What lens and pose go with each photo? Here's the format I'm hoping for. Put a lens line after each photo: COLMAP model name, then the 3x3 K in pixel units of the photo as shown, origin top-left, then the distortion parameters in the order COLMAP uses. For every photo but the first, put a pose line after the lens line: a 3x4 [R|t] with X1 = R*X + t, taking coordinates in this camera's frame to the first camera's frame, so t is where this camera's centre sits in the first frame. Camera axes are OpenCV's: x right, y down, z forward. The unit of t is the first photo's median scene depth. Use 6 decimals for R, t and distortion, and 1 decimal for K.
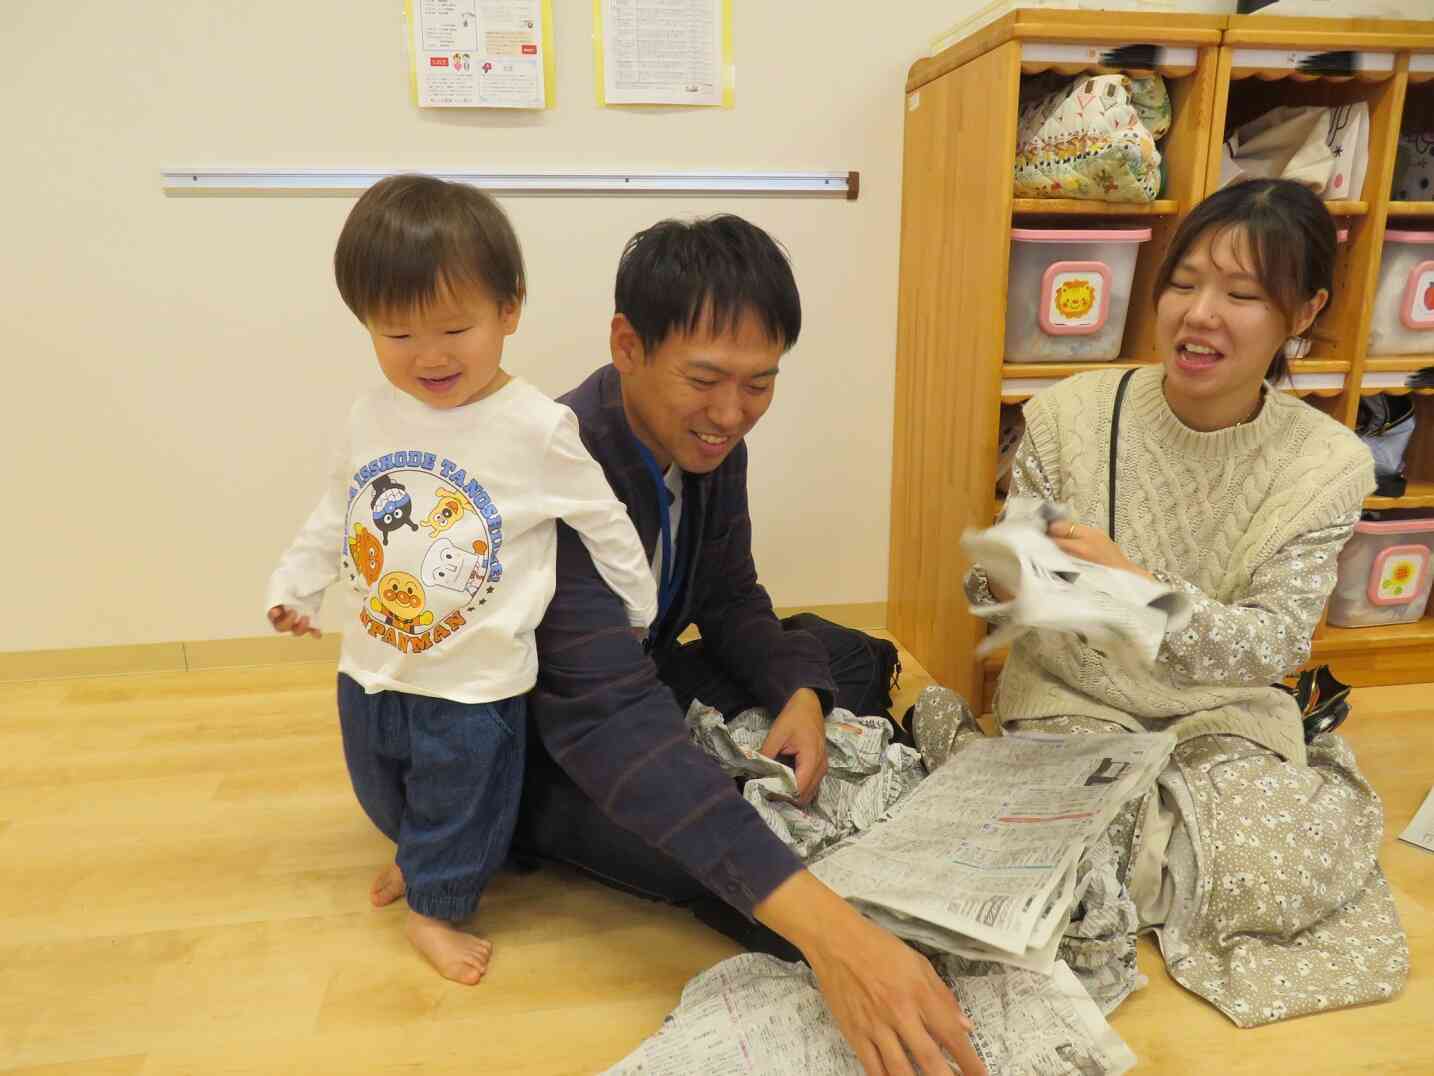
lens RADIAL K [[1008.7, 0, 717.0], [0, 1008.7, 538.0], [0, 0, 1]] dist [-0.028834, 0.026335]
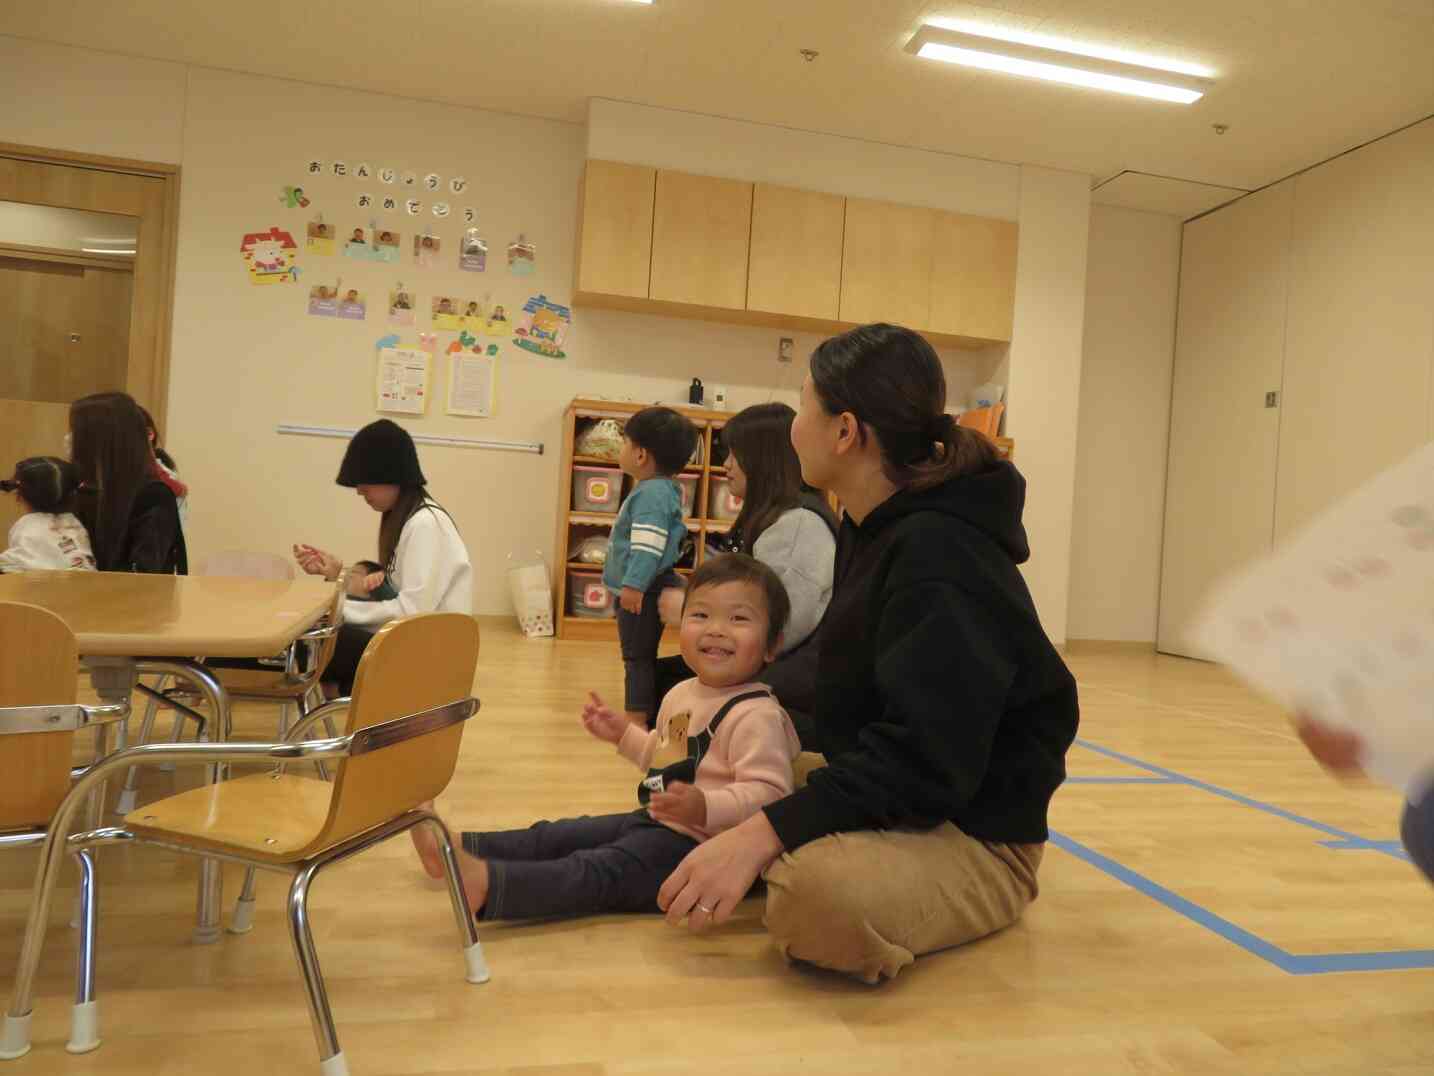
lens RADIAL K [[1008.7, 0, 717.0], [0, 1008.7, 538.0], [0, 0, 1]] dist [-0.028834, 0.026335]
pose [[0.993071, 0.064970, 0.097925, 0.414769], [-0.038307, 0.966730, -0.252915, 0.619769], [-0.111099, 0.247411, 0.962520, -1.814807]]
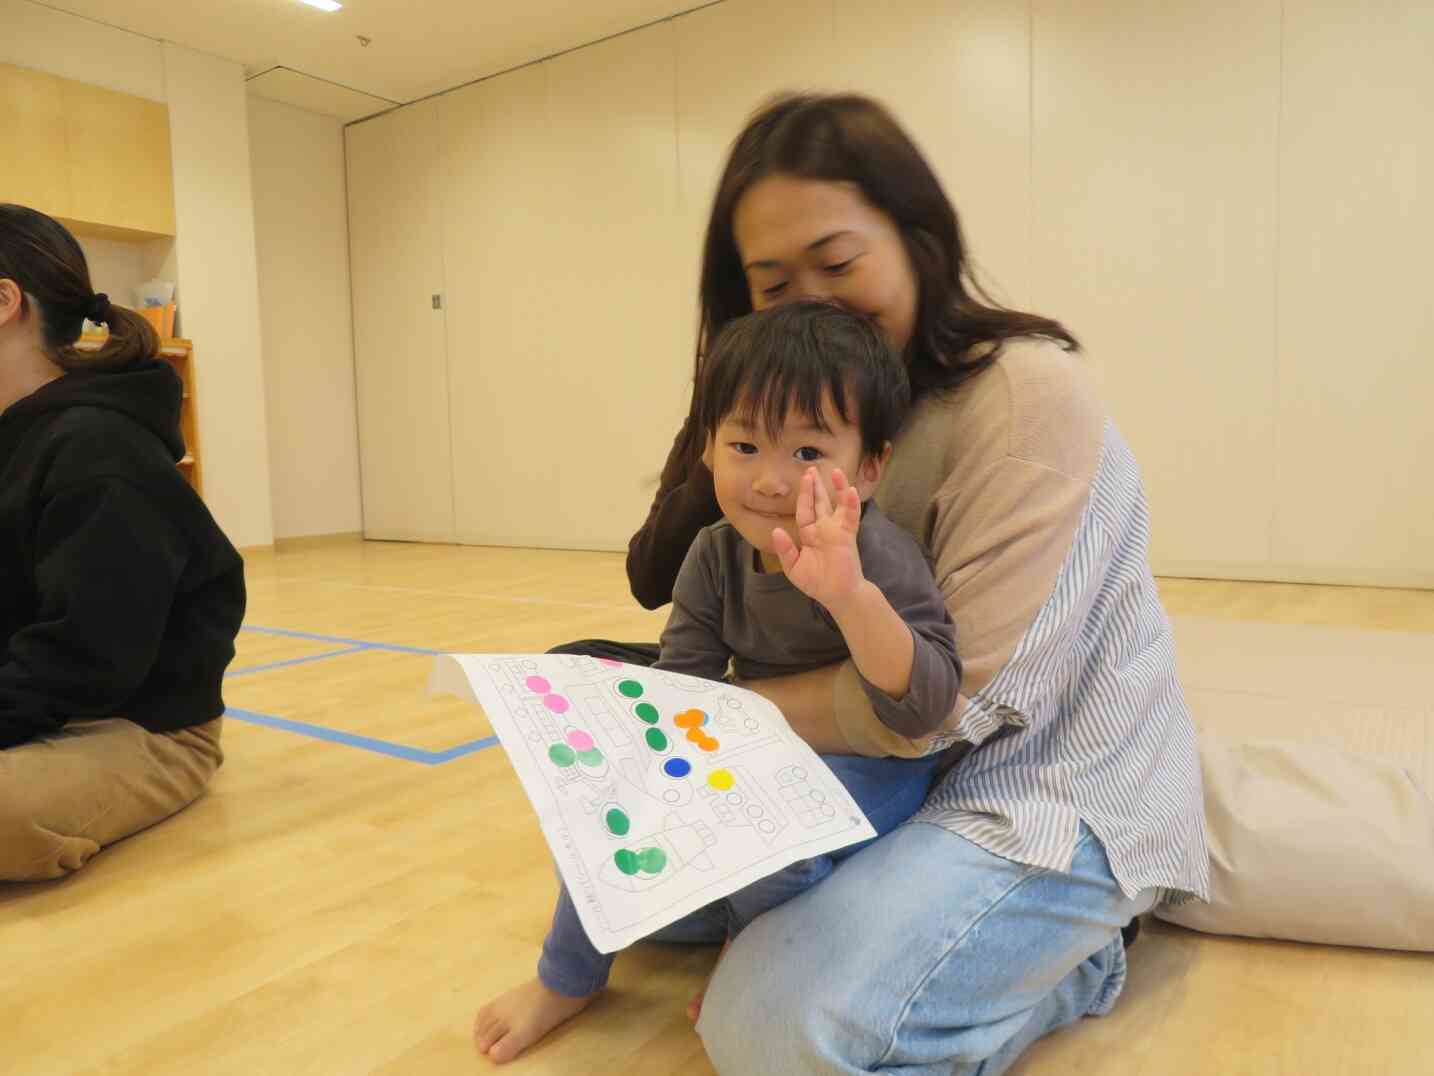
lens RADIAL K [[1008.7, 0, 717.0], [0, 1008.7, 538.0], [0, 0, 1]] dist [-0.028834, 0.026335]
pose [[0.668706, -0.076741, 0.739556, 0.395527], [0.208266, 0.974175, -0.087227, 0.770611], [-0.713763, 0.212353, 0.667419, -2.445937]]
